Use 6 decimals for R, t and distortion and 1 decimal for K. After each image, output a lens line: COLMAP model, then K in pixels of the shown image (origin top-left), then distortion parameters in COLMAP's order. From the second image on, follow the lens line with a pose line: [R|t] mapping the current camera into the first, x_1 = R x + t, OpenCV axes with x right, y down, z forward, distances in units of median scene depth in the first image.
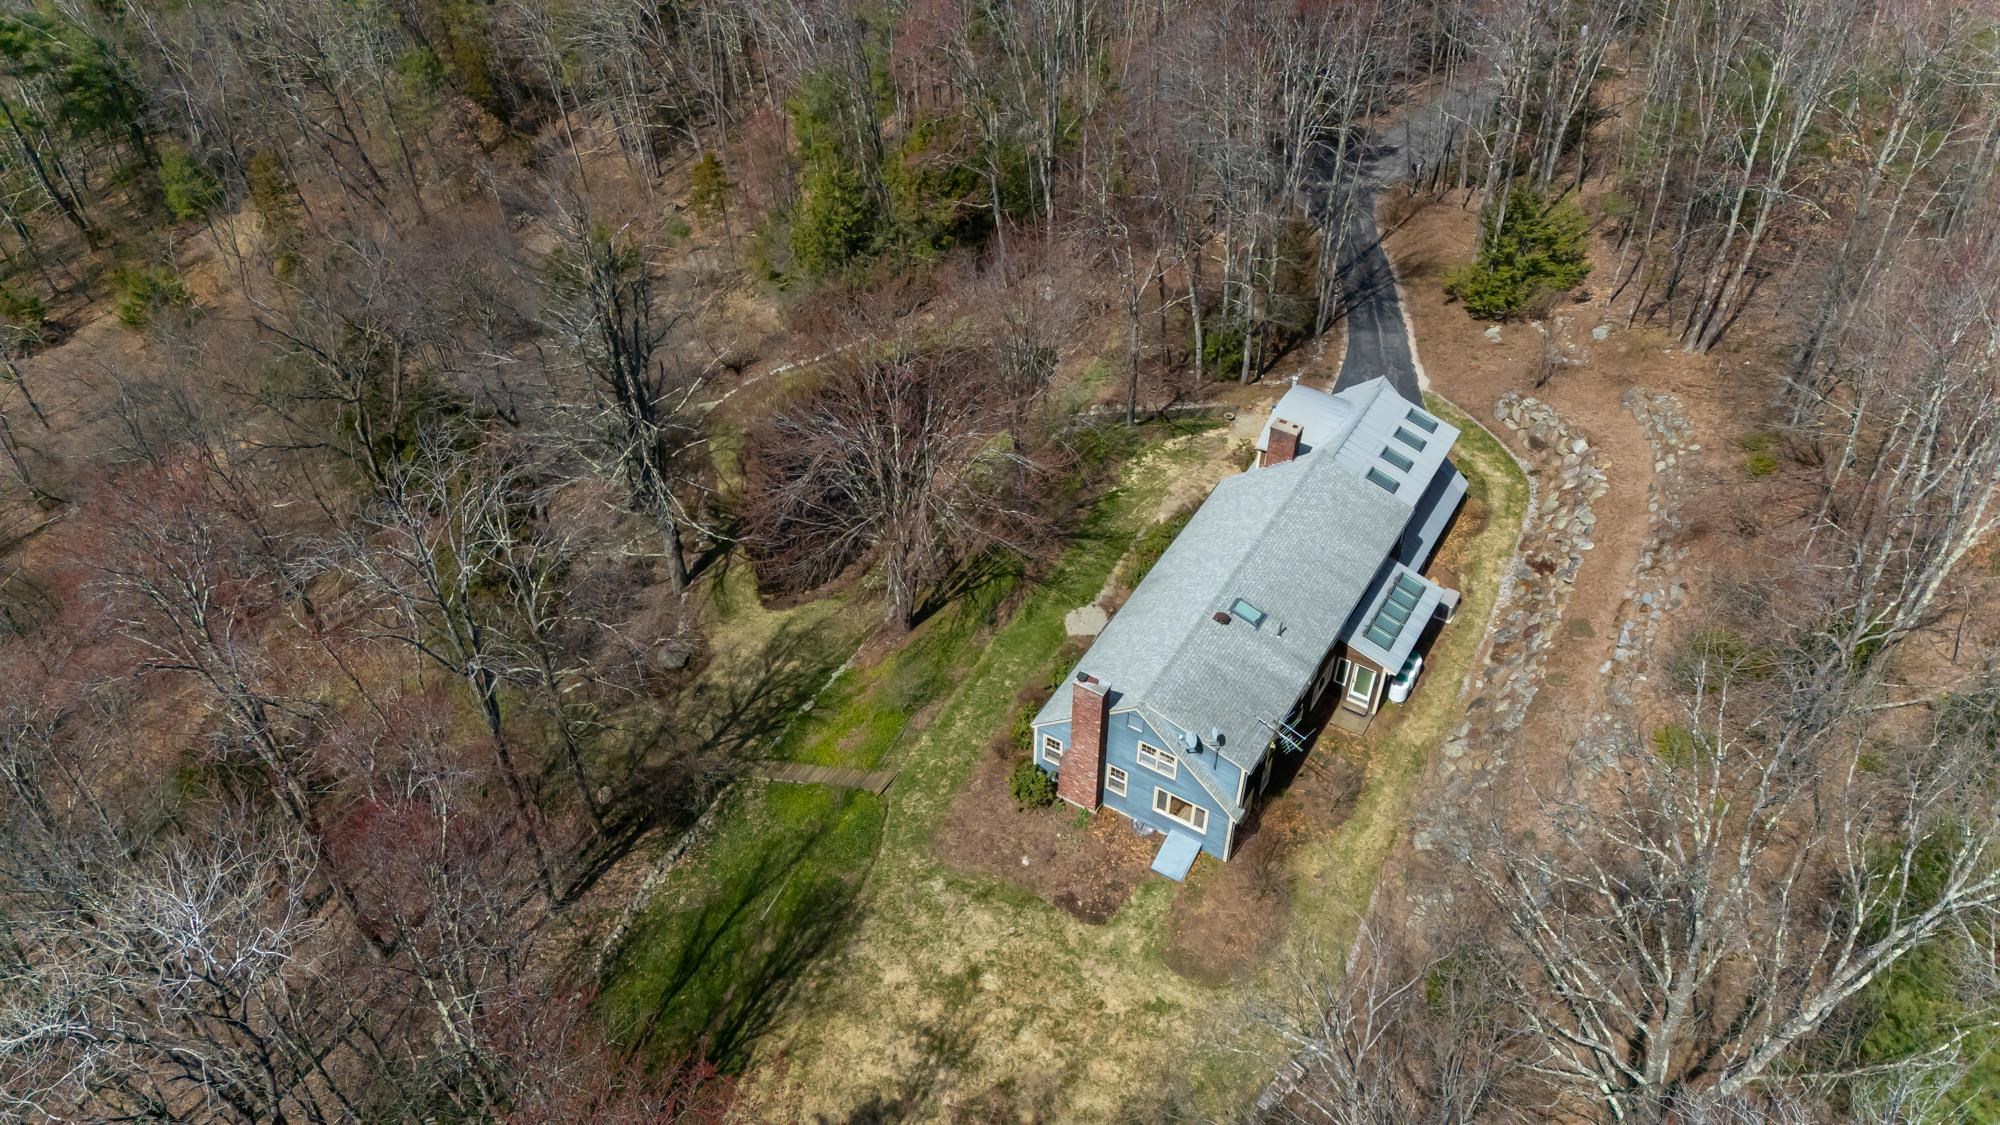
lens RADIAL K [[1515.5, 0, 1000.0], [0, 1515.5, 562.5], [0, 0, 1]] dist [0.072799, -0.004513]
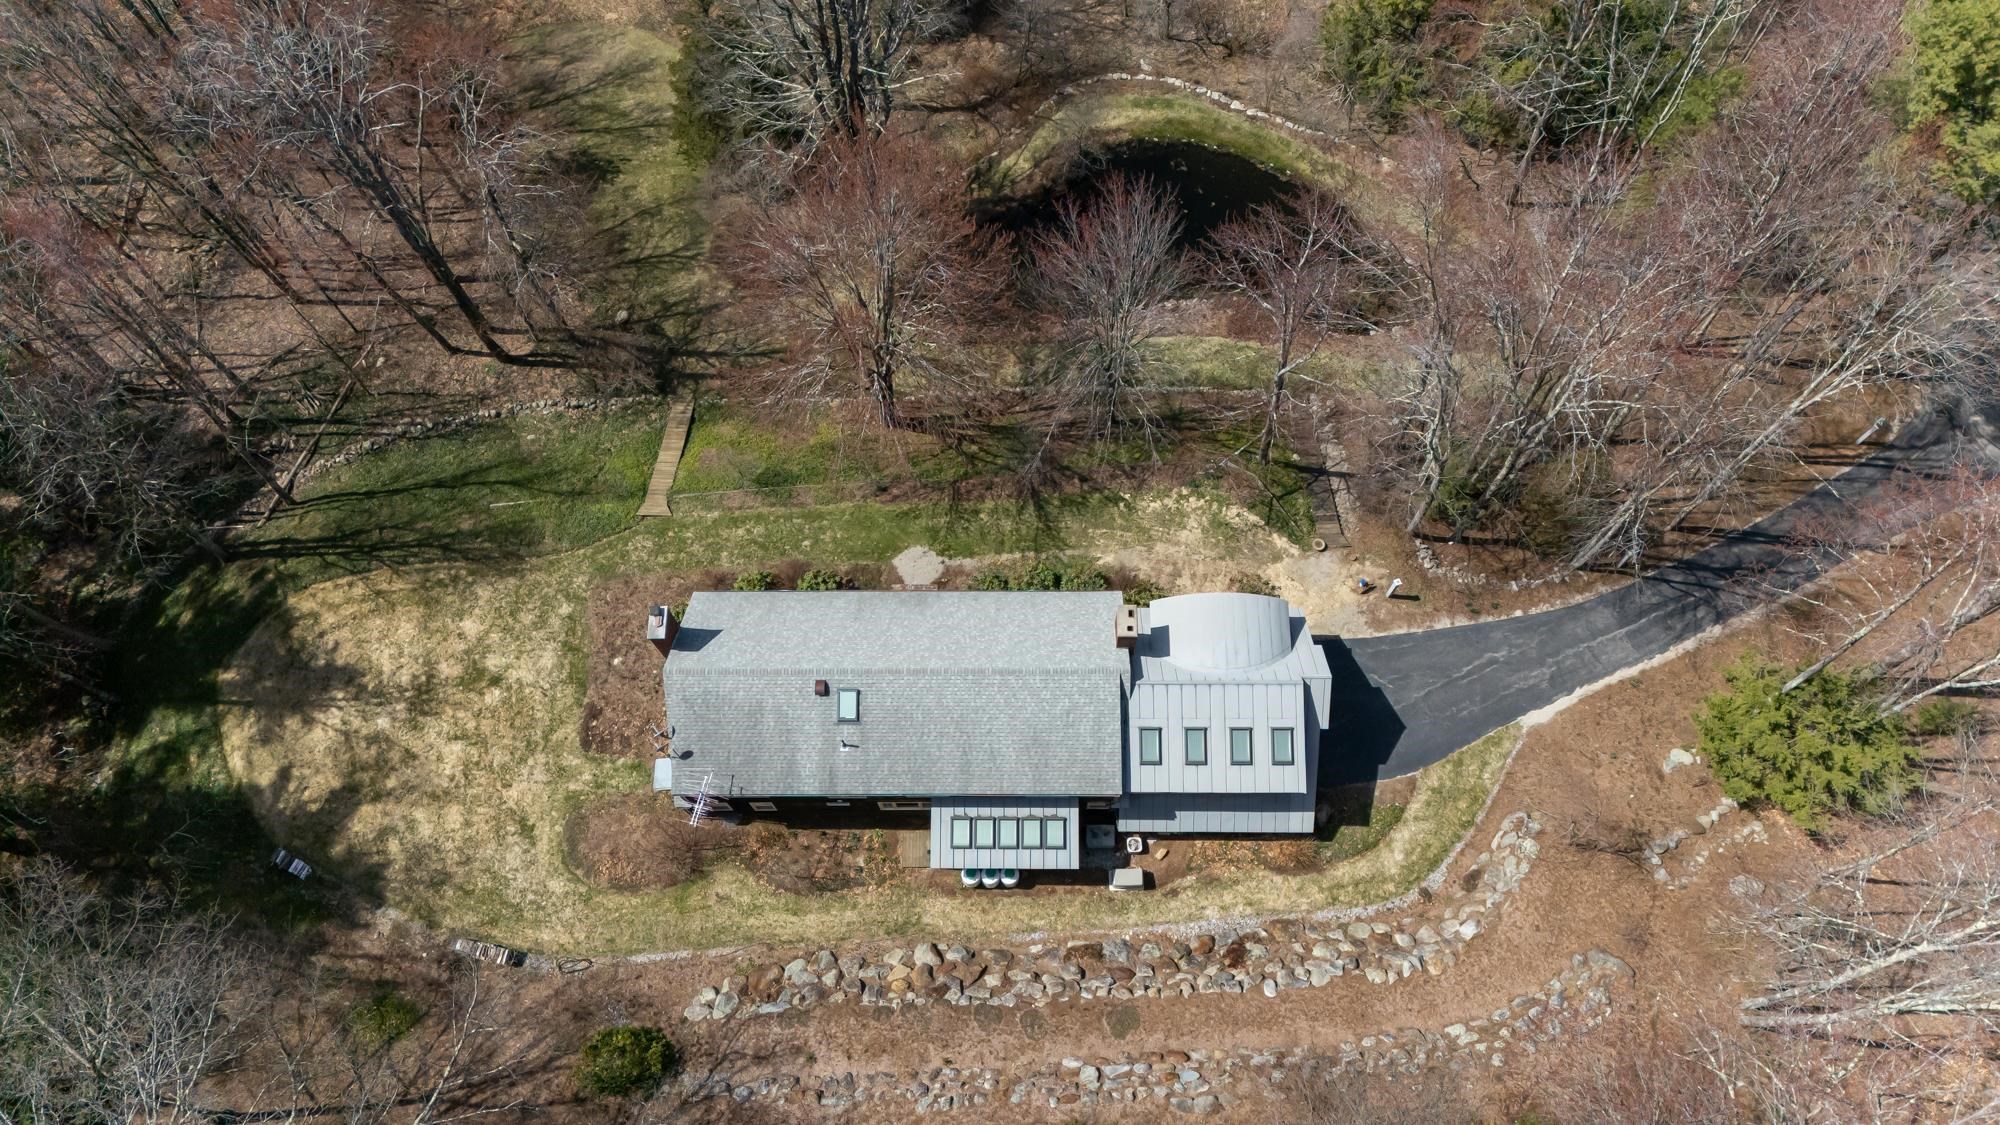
lens RADIAL K [[1515.5, 0, 1000.0], [0, 1515.5, 562.5], [0, 0, 1]] dist [0.072799, -0.004513]
pose [[0.510193, 0.800766, -0.313812, 0.455045], [-0.563702, 0.586912, 0.581184, -0.655391], [0.649572, -0.119620, 0.750831, 0.358657]]
